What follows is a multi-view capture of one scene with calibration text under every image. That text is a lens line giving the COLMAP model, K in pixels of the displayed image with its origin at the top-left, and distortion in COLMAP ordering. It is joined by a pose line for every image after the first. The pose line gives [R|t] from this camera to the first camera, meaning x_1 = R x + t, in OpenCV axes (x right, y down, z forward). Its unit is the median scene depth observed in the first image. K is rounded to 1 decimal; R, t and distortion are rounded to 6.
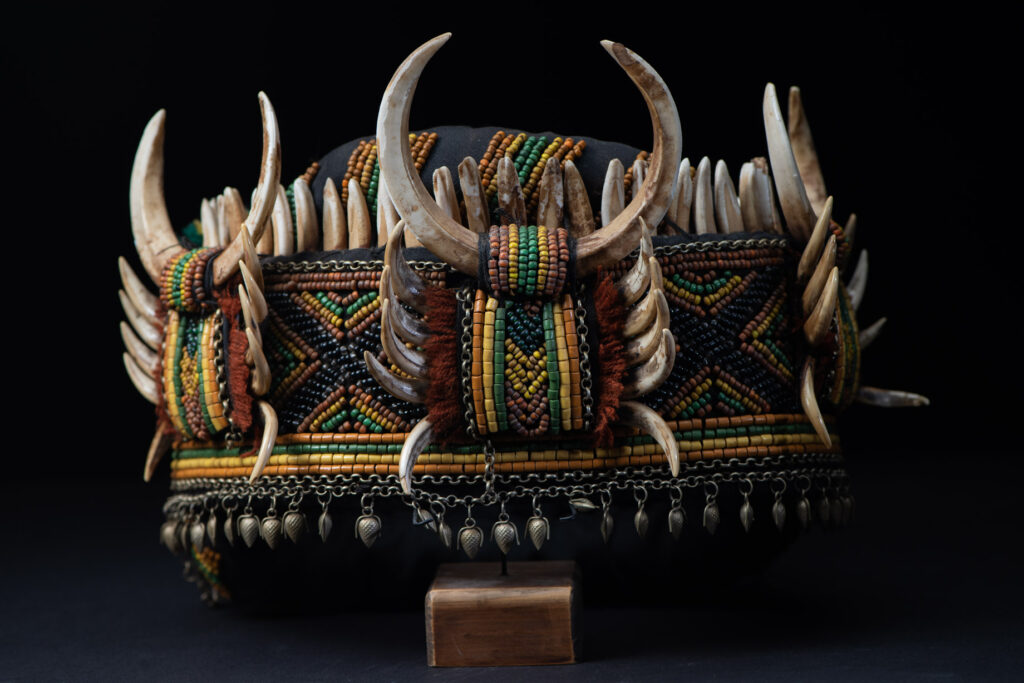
lens RADIAL K [[3792.6, 0, 511.4], [0, 3792.6, 257.5], [0, 0, 1]] dist [-0.198385, -1.073888]
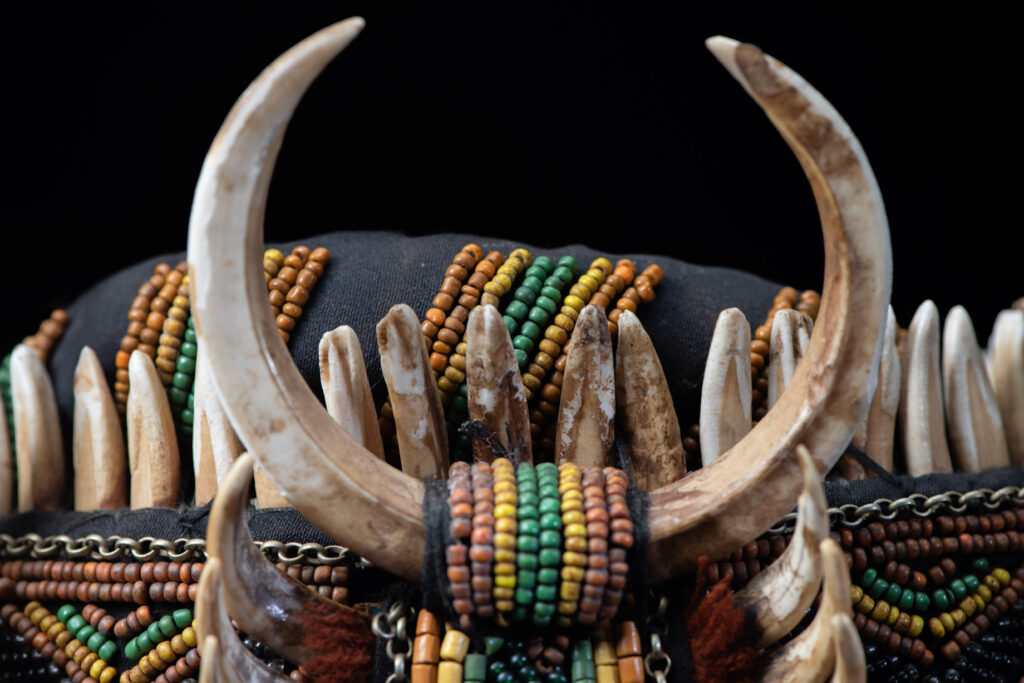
lens RADIAL K [[3792.6, 0, 511.4], [0, 3792.6, 257.5], [0, 0, 1]] dist [-0.198385, -1.073888]
pose [[0.999535, 0.000962, 0.030464, -0.011802], [-0.000600, 0.999929, -0.011886, -0.026679], [-0.030473, 0.011863, 0.999465, 0.559660]]
